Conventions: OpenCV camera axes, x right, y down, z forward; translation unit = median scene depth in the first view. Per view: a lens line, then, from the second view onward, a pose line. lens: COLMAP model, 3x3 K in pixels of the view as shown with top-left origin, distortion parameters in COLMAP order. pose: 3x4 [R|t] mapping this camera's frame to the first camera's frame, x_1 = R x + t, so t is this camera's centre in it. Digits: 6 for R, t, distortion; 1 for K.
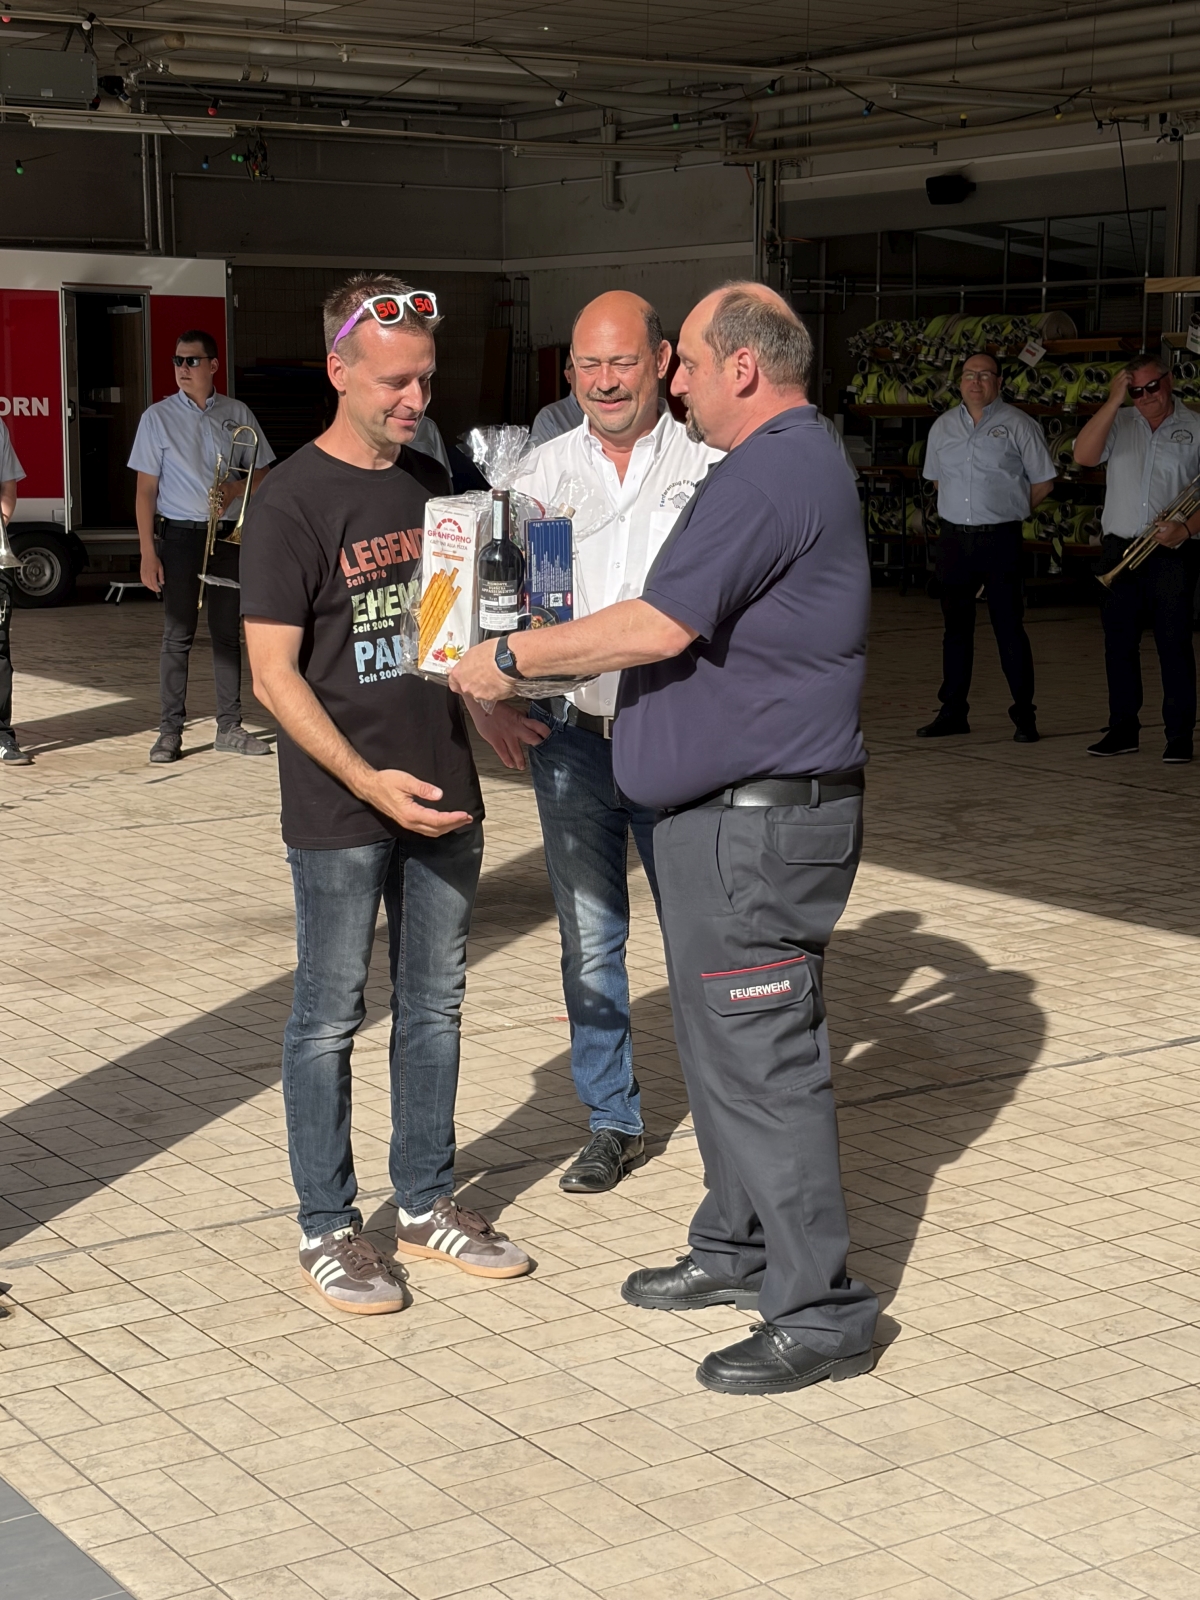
lens RADIAL K [[2642.8, 0, 596.4], [0, 2642.8, 802.4], [0, 0, 1]] dist [0.044869, 0.000000]
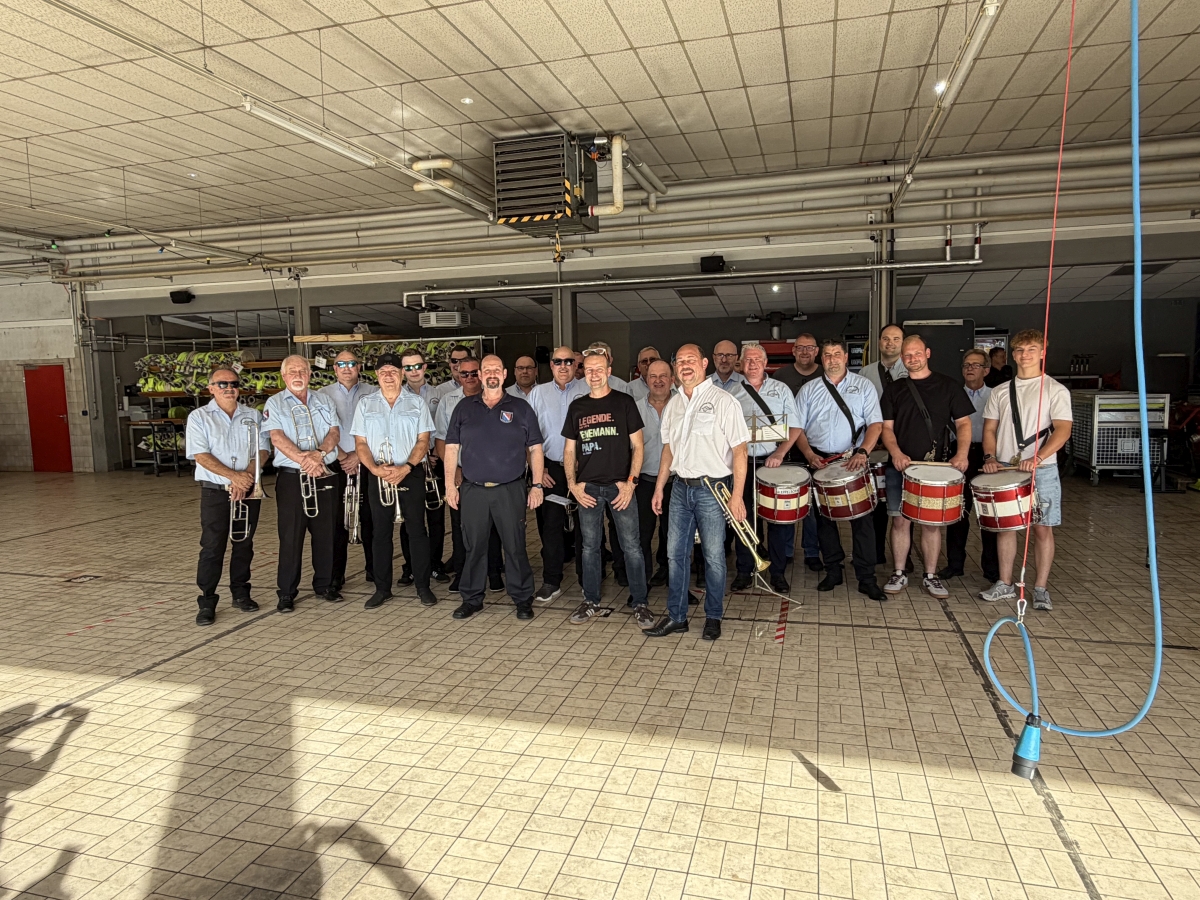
lens RADIAL K [[765.9, 0, 601.2], [0, 765.9, 450.5], [0, 0, 1]] dist [0.000276, 0.002076]
pose [[0.759624, -0.081951, 0.645179, -0.027964], [0.120246, 0.992623, -0.015492, -0.047824], [-0.639150, 0.089348, 0.763875, 0.282253]]
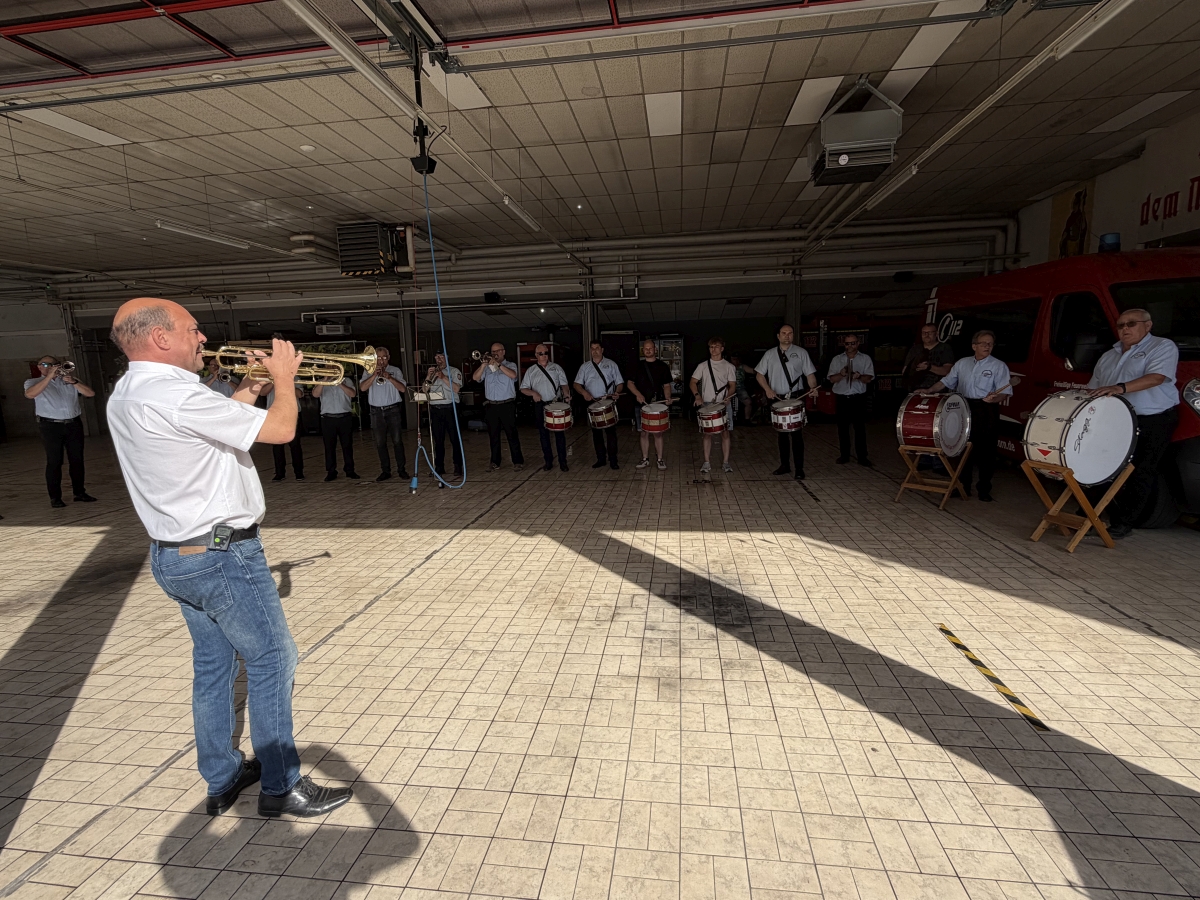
lens RADIAL K [[565.9, 0, 596.6], [0, 565.9, 450.8], [0, 0, 1]] dist [-0.002264, -0.000293]
pose [[0.654666, -0.136348, 0.743520, -0.049753], [0.145195, 0.987965, 0.053332, -0.016403], [-0.741843, 0.073041, 0.666584, 0.113155]]
